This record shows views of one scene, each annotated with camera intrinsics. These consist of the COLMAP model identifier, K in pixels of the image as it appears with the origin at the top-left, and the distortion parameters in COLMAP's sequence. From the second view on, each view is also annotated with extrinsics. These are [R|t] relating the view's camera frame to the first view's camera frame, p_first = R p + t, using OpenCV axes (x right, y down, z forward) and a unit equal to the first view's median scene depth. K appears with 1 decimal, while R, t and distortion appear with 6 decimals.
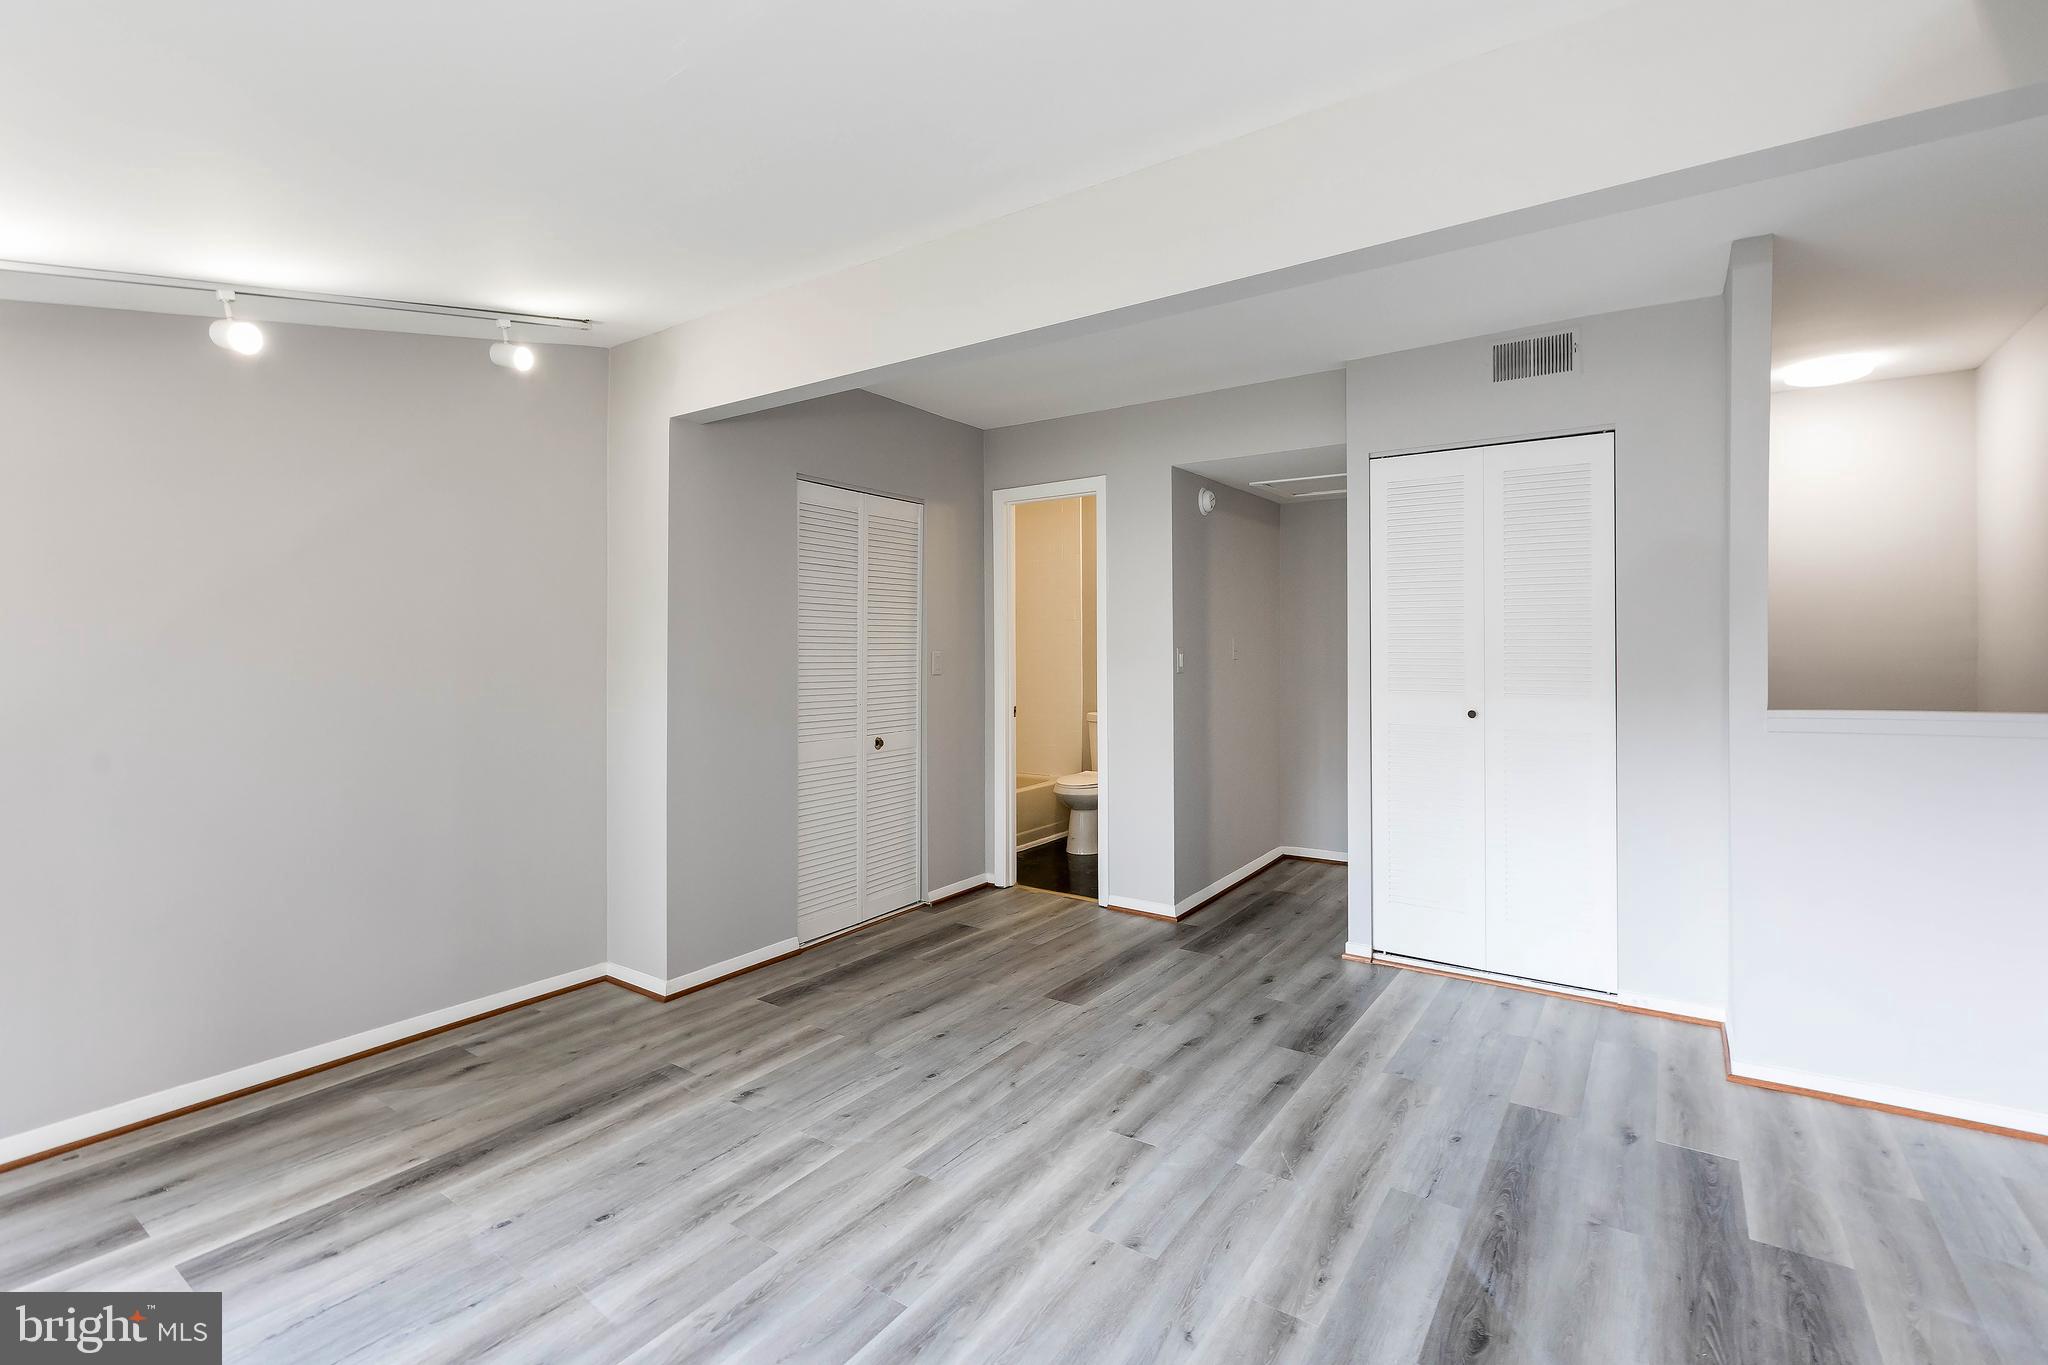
lens RADIAL K [[918.8, 0, 1009.5], [0, 918.8, 658.5], [0, 0, 1]] dist [0.001042, 0.000222]
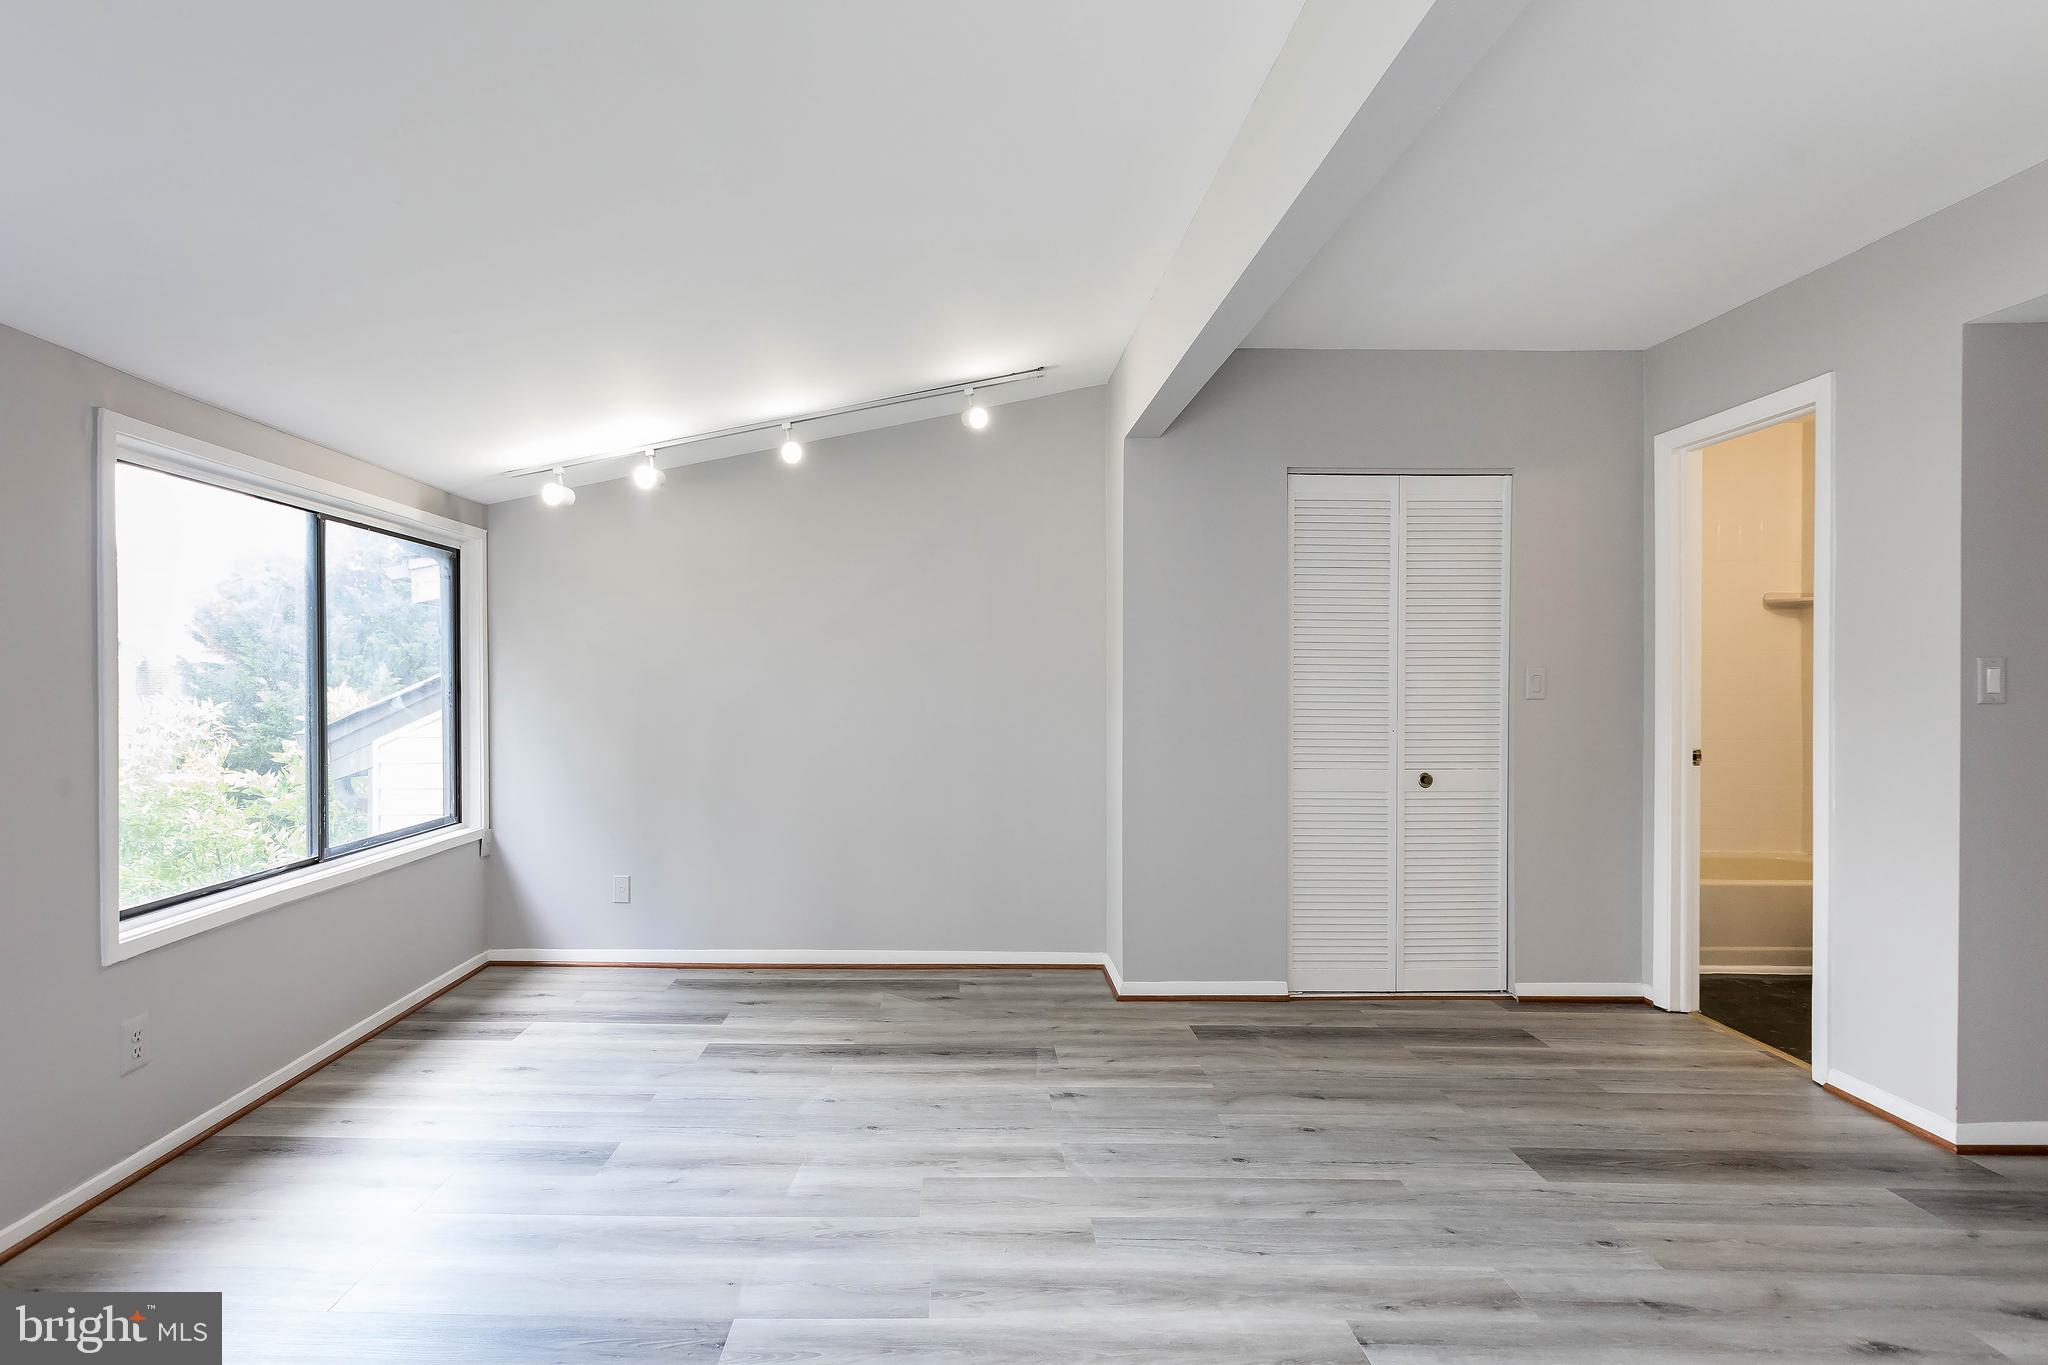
lens RADIAL K [[918.8, 0, 960.2], [0, 918.8, 717.9], [0, 0, 1]] dist [0.001042, 0.000222]
pose [[0.572041, 0.035309, -0.819465, 0.402347], [-0.010556, 0.999307, 0.035689, 0.015910], [0.820157, -0.011766, 0.572018, 0.274238]]
